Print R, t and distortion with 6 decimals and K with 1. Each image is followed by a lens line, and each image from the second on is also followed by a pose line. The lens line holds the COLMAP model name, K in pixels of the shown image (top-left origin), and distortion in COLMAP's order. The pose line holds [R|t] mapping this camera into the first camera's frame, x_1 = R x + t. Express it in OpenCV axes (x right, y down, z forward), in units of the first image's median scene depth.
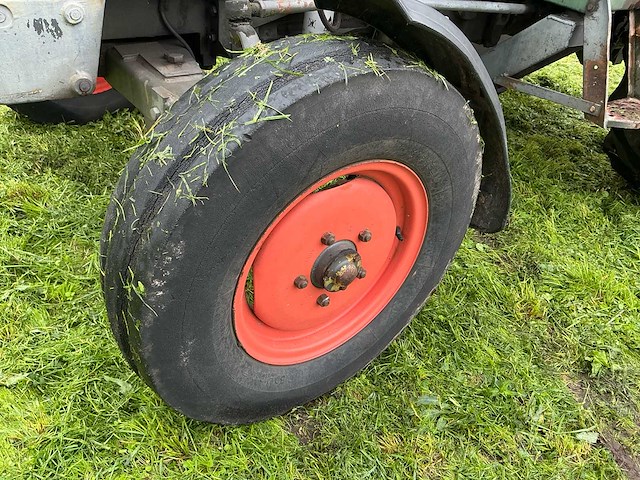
lens RADIAL K [[530.6, 0, 318.4], [0, 530.6, 241.7], [0, 0, 1]] dist [0.136145, -0.278385]
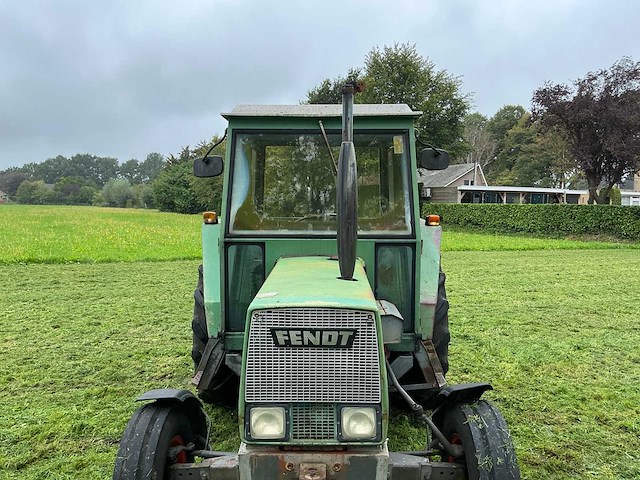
lens RADIAL K [[530.6, 0, 318.4], [0, 530.6, 241.7], [0, 0, 1]] dist [0.136145, -0.278385]
pose [[0.592757, -0.186684, 0.783447, -1.557269], [0.532793, 0.820380, -0.207627, -0.557655], [-0.603963, 0.540487, 0.585749, -0.426194]]
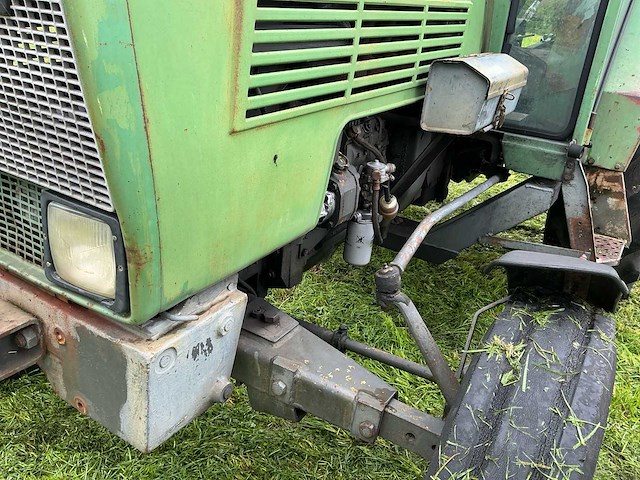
lens RADIAL K [[530.6, 0, 318.4], [0, 530.6, 241.7], [0, 0, 1]] dist [0.136145, -0.278385]
pose [[0.924372, -0.201581, 0.323885, -0.399581], [0.252533, 0.959682, -0.123443, -0.285383], [-0.285943, 0.195899, 0.938009, 0.069484]]
